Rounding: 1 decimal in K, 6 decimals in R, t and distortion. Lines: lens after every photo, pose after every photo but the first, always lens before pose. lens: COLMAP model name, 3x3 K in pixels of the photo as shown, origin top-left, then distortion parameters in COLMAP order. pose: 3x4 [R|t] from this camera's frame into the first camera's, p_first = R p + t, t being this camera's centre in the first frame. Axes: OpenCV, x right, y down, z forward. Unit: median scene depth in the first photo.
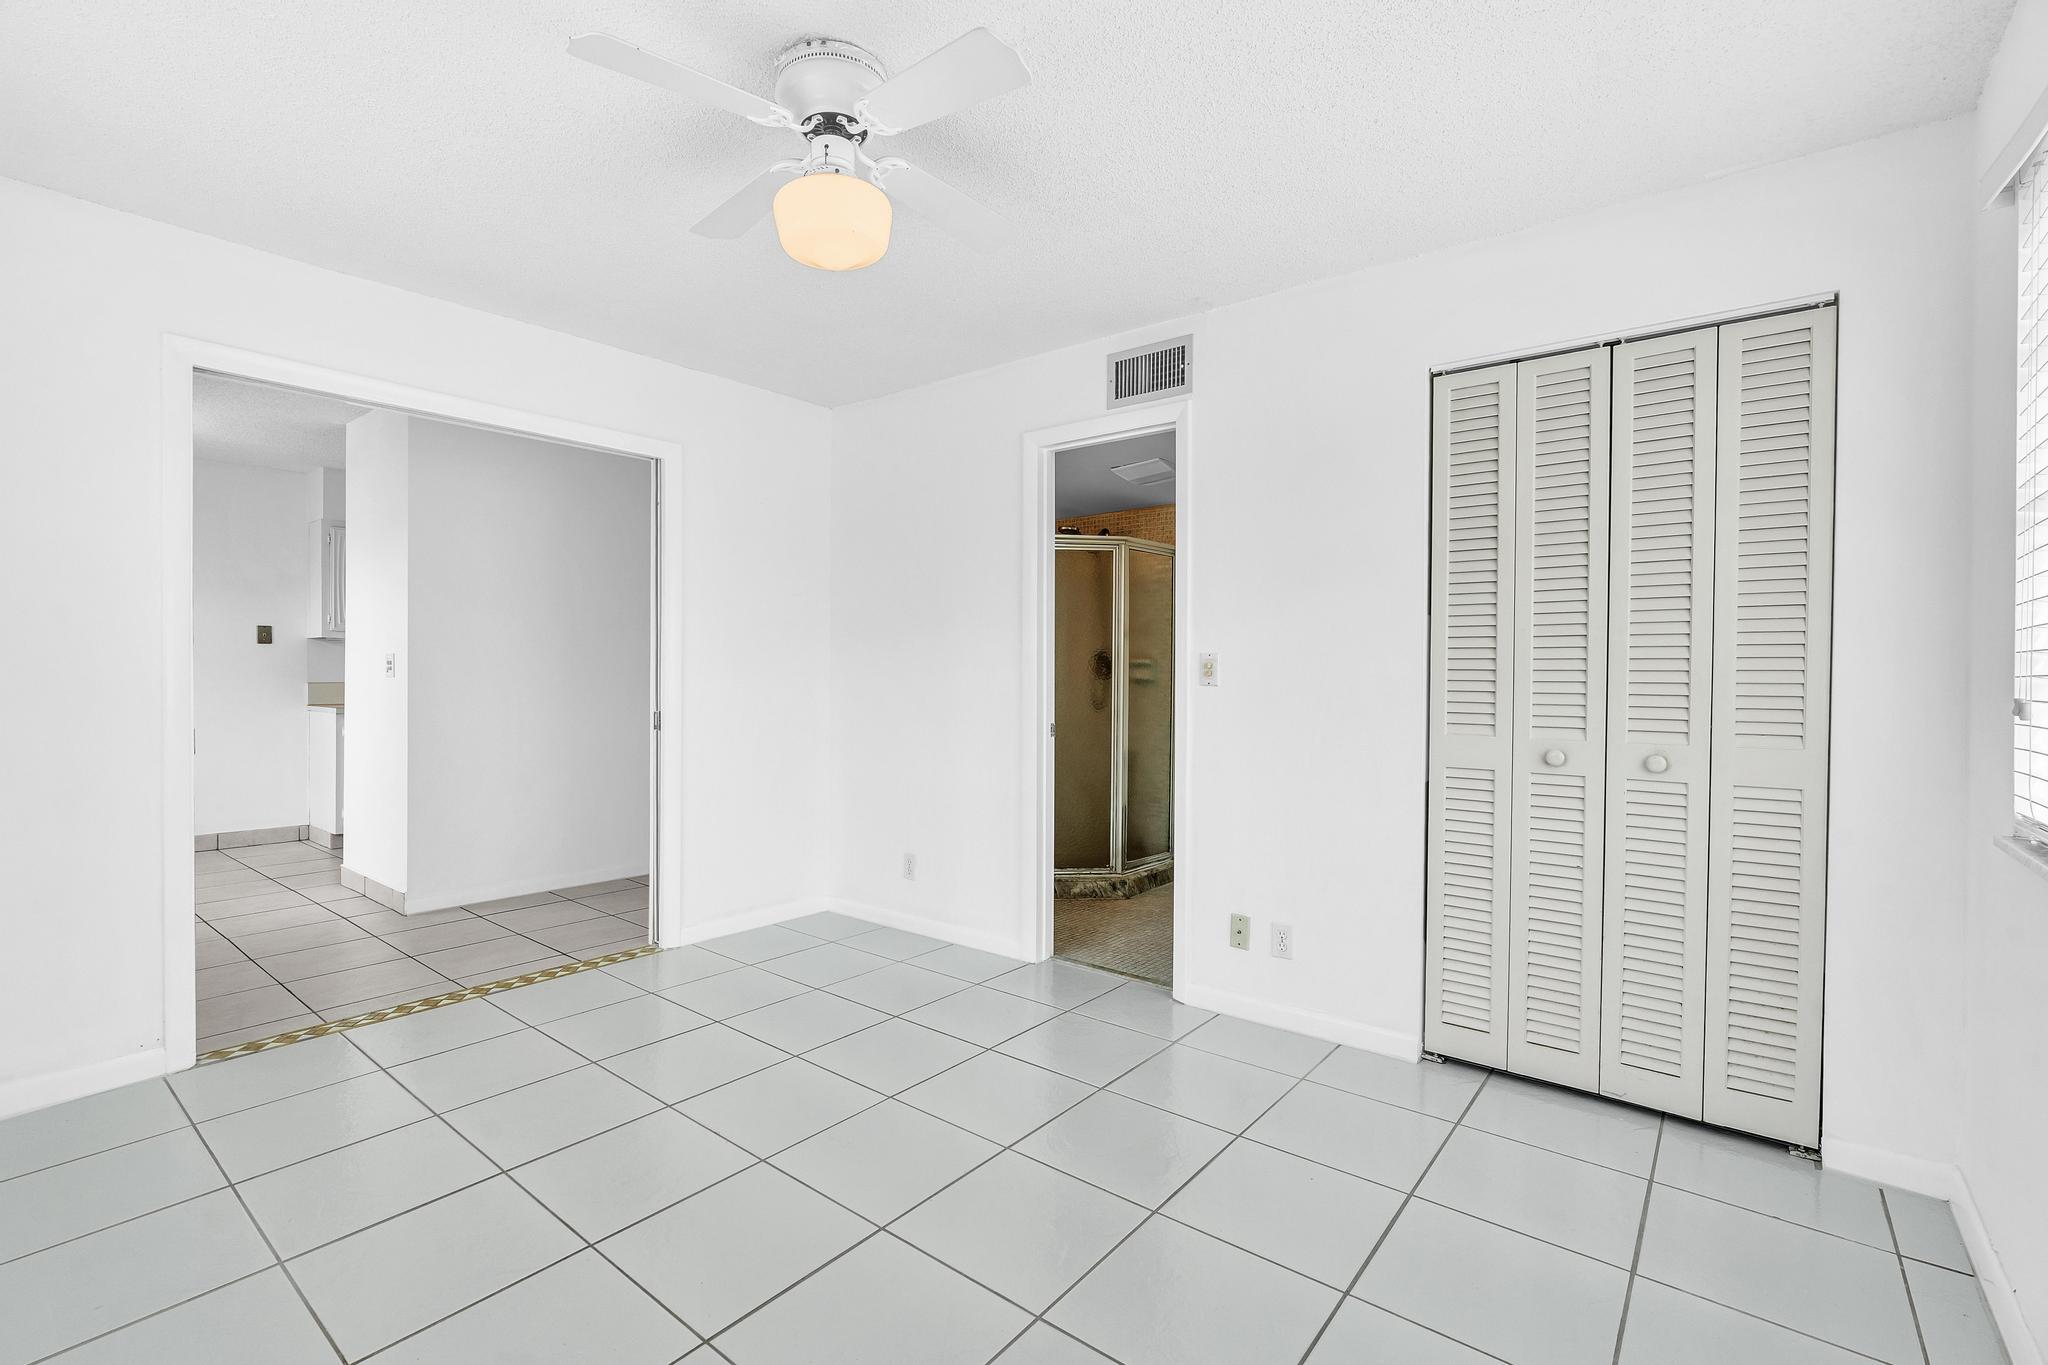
lens RADIAL K [[918.9, 0, 1024.6], [0, 918.9, 674.9], [0, 0, 1]] dist [0.001789, 0.001384]
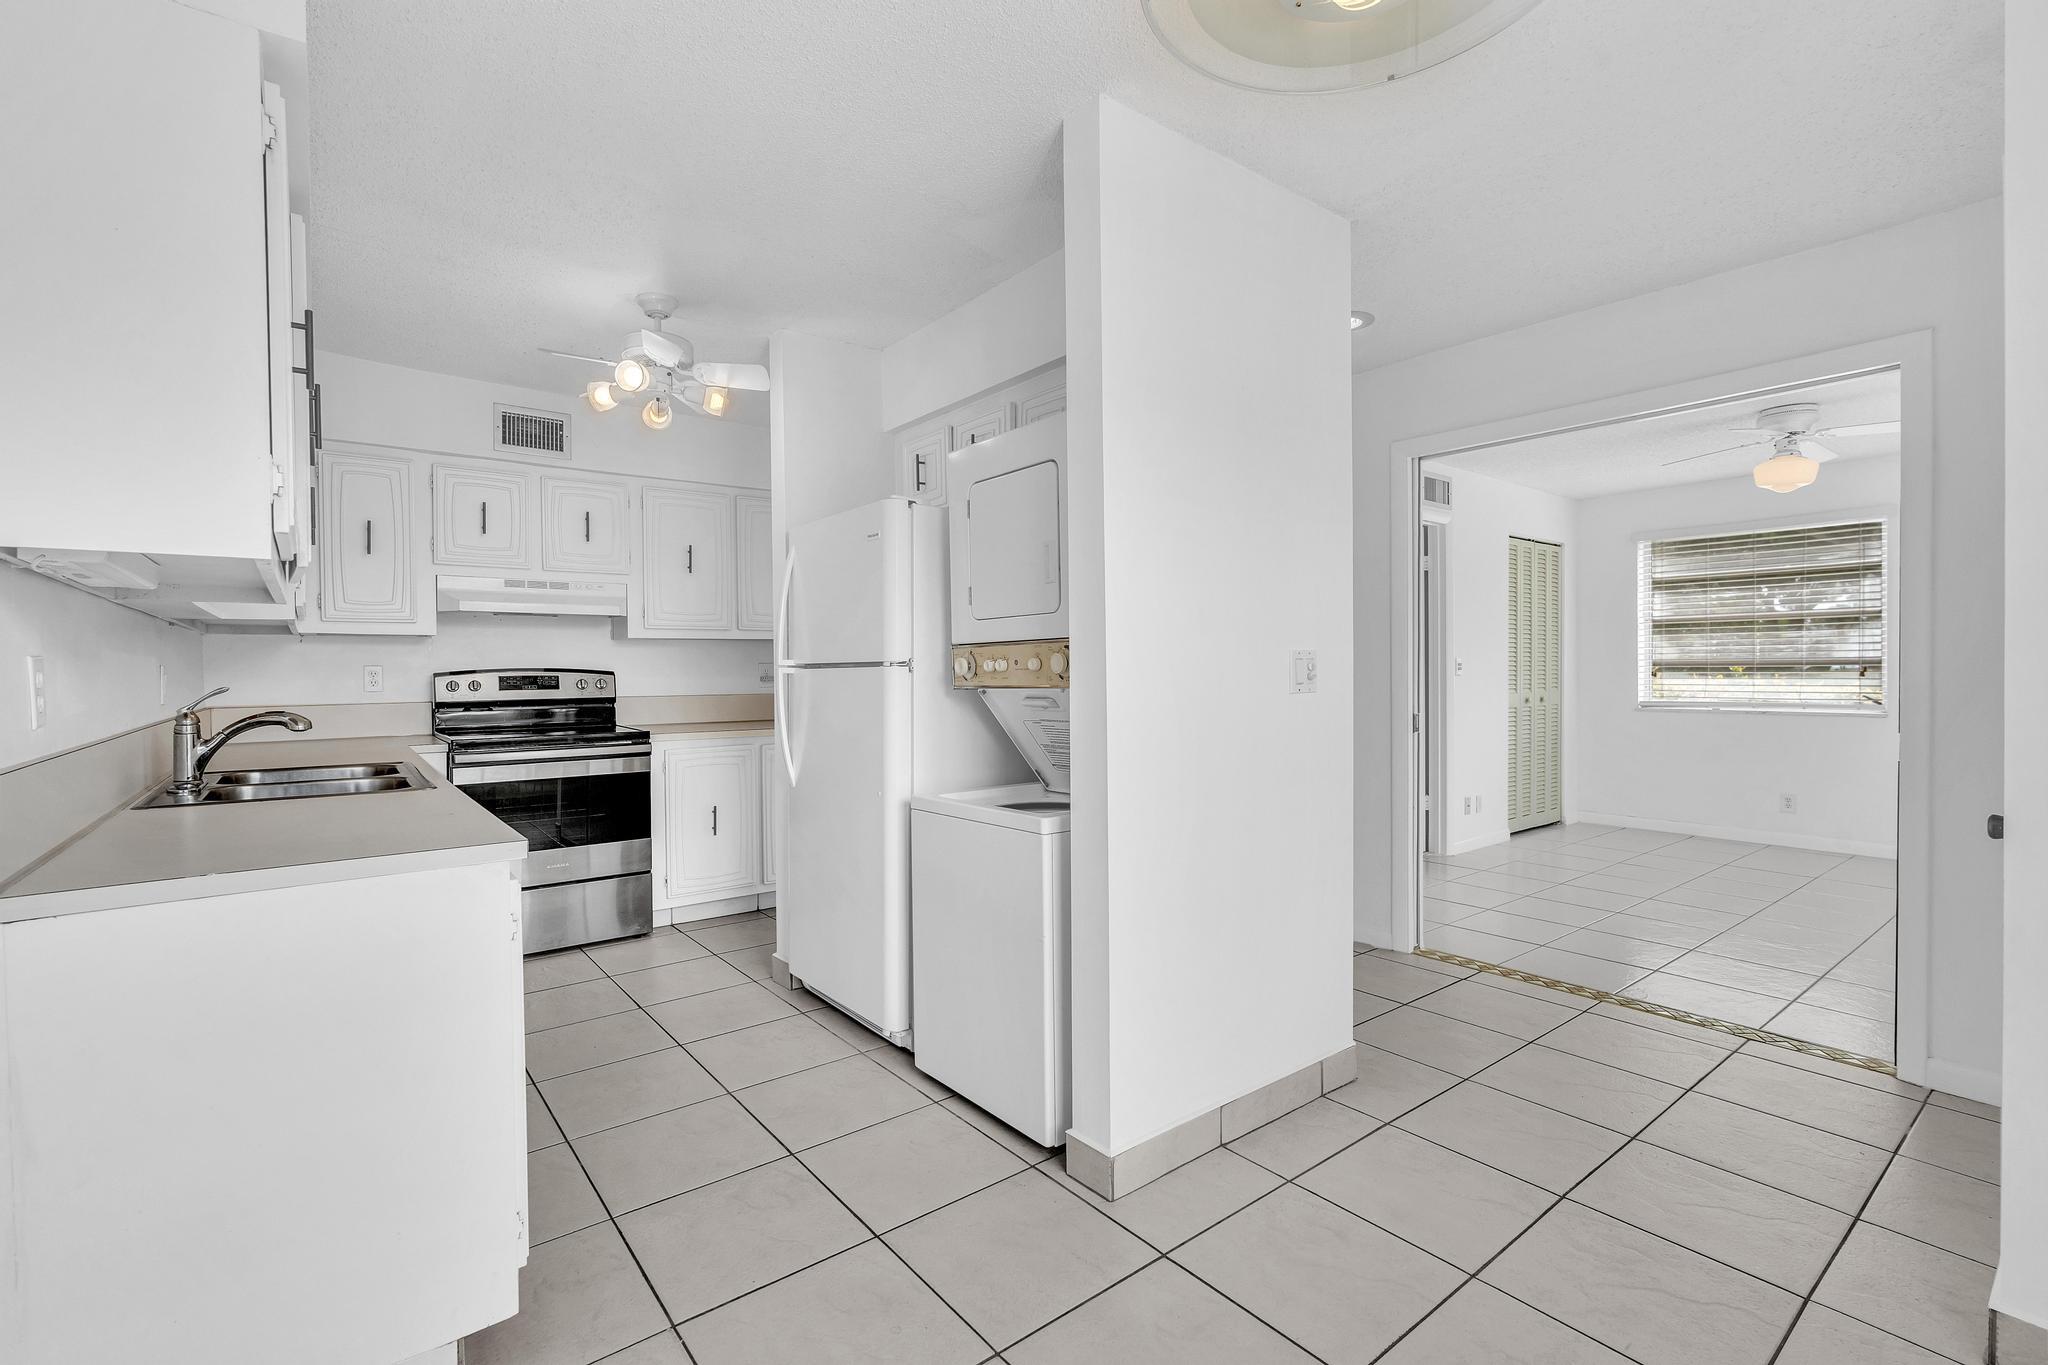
lens RADIAL K [[918.9, 0, 1019.8], [0, 918.9, 678.9], [0, 0, 1]] dist [0.001789, 0.001384]
pose [[0.221916, -0.030470, 0.974590, -1.697635], [0.014666, 0.999503, 0.027909, -0.044440], [-0.974956, 0.008100, 0.222252, 1.387462]]
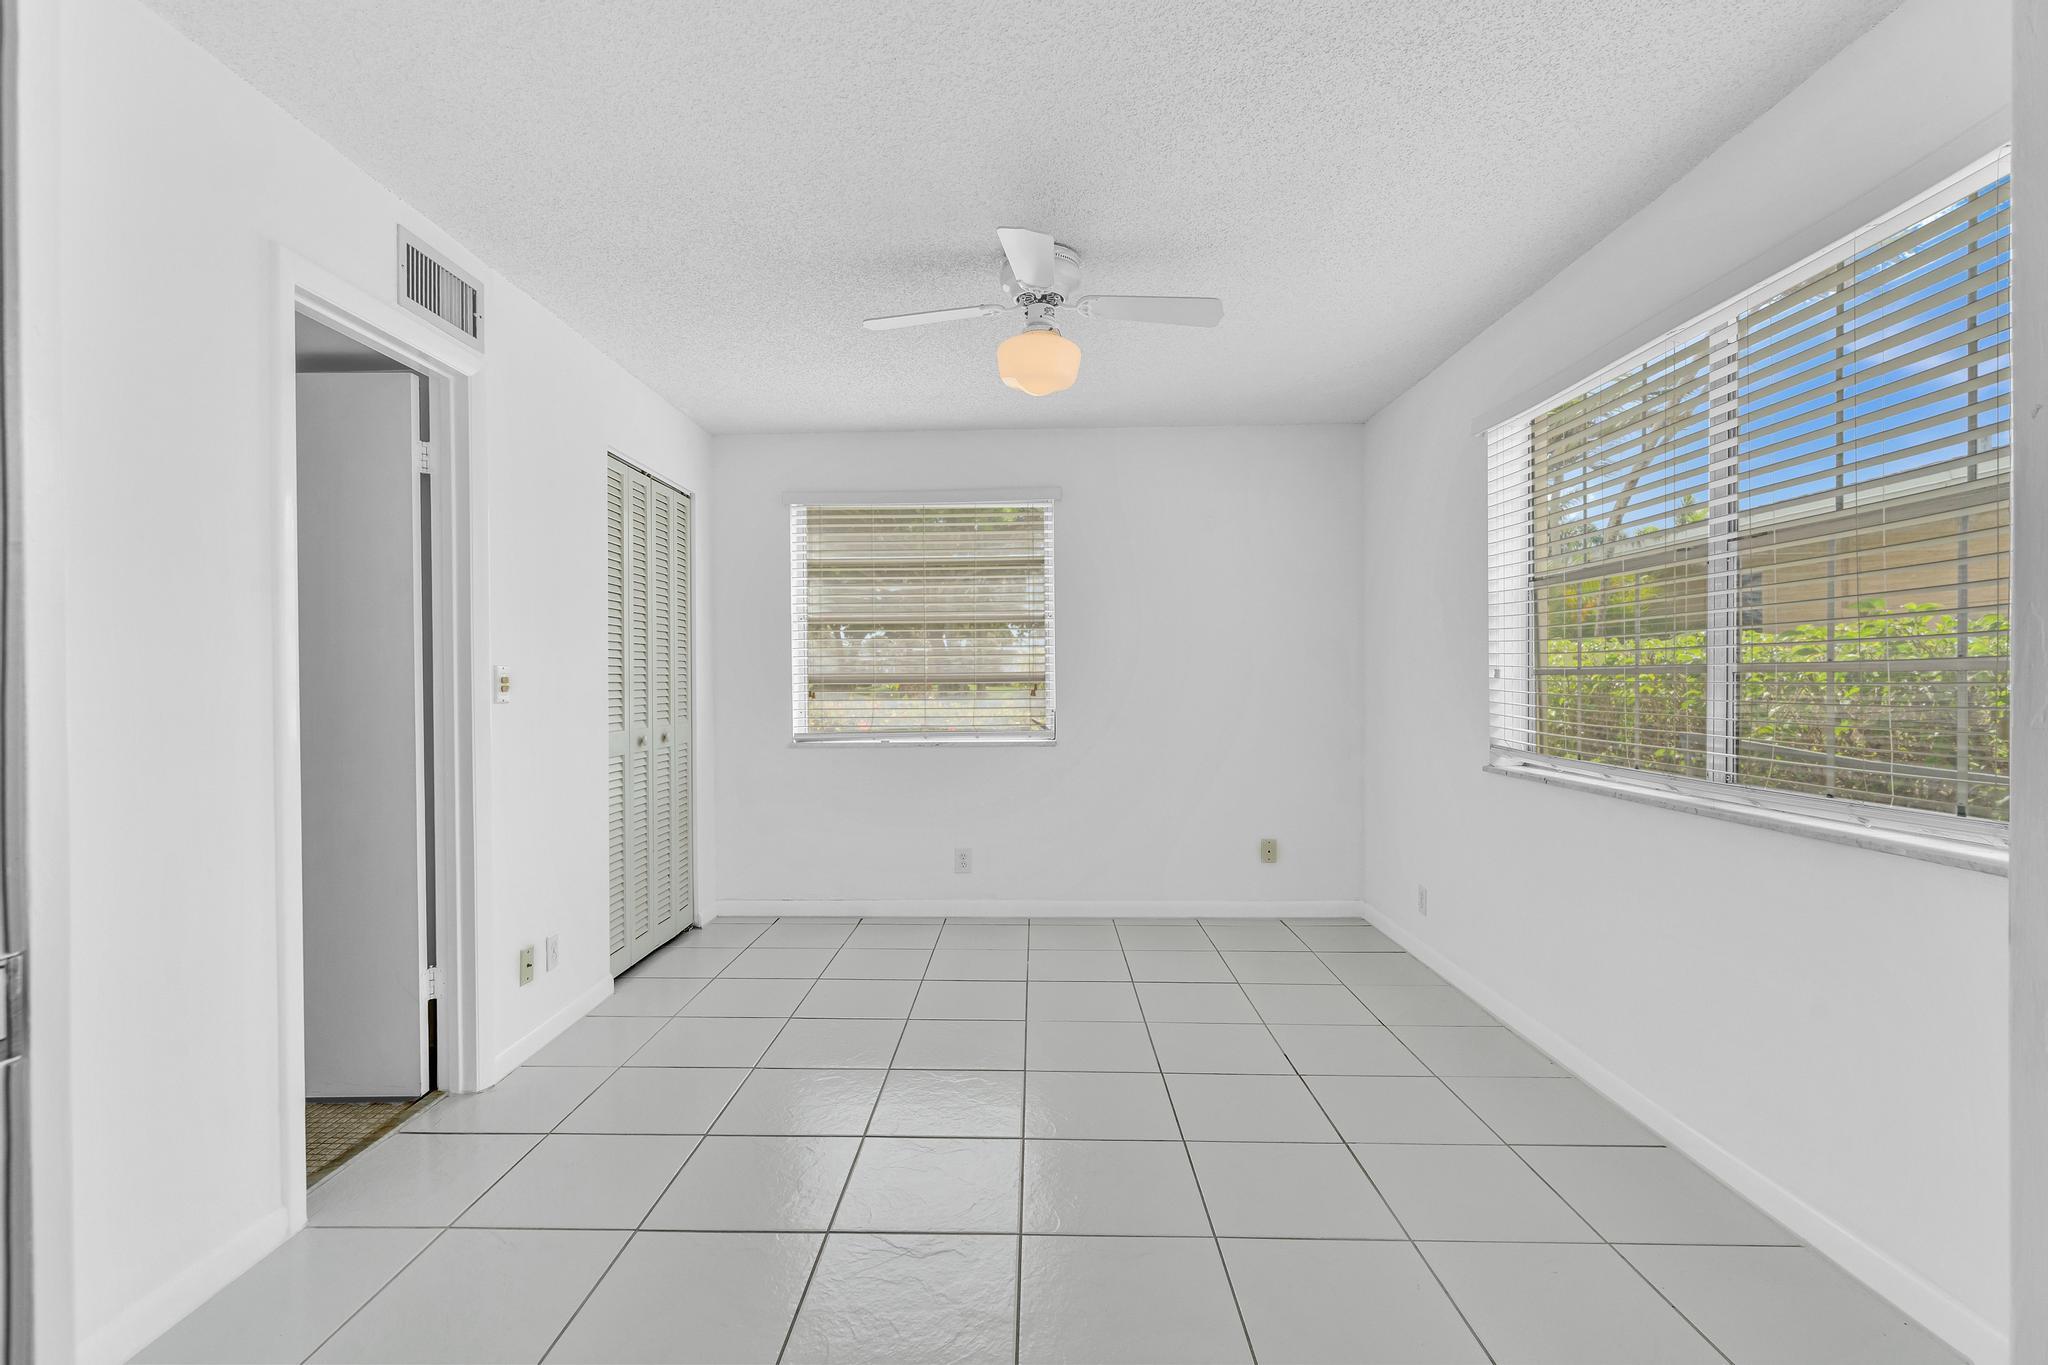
lens RADIAL K [[918.9, 0, 1016.3], [0, 918.9, 682.9], [0, 0, 1]] dist [0.001789, 0.001384]
pose [[-0.612153, -0.017818, 0.790538, -0.759566], [-0.001317, 0.999768, 0.021513, -0.027282], [-0.790738, 0.012128, -0.612035, 1.105831]]
